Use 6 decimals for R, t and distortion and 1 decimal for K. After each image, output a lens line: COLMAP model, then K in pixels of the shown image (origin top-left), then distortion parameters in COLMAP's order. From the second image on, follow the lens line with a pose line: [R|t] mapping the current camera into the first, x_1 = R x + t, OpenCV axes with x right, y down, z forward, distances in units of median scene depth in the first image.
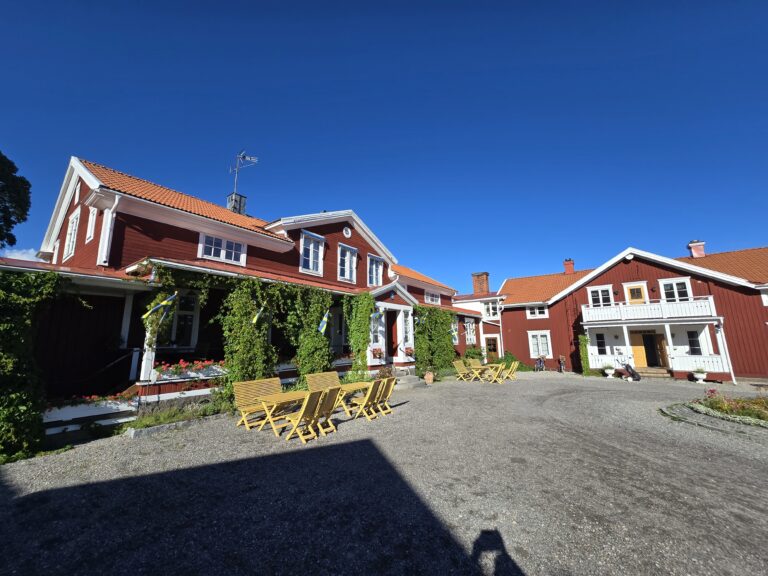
lens RADIAL K [[310.0, 0, 384.0], [0, 310.0, 288.0], [0, 0, 1]] dist [0.001847, -0.000413]
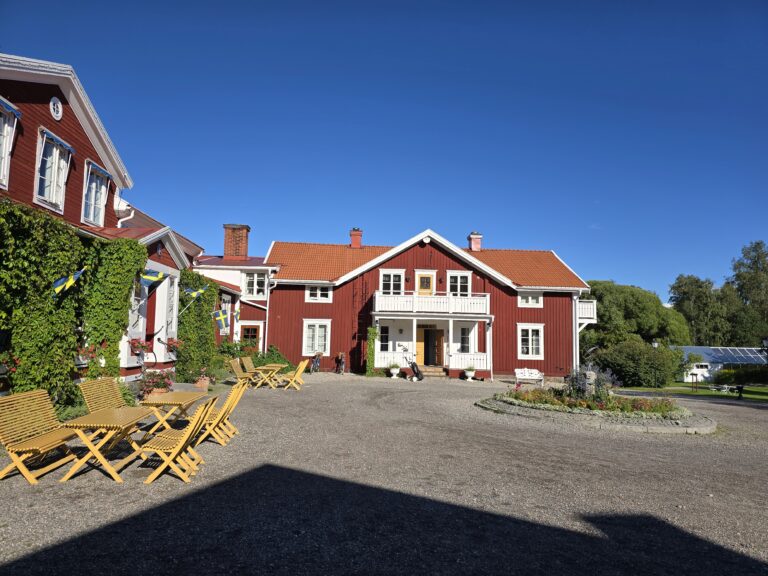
lens RADIAL K [[497.2, 0, 384.3], [0, 497.2, 293.9], [0, 0, 1]] dist [0.054175, -0.002823]
pose [[0.764711, 0.082325, 0.639093, -0.182216], [-0.144119, 0.988532, 0.045108, 0.002306], [-0.628051, -0.126601, 0.767805, -0.003987]]
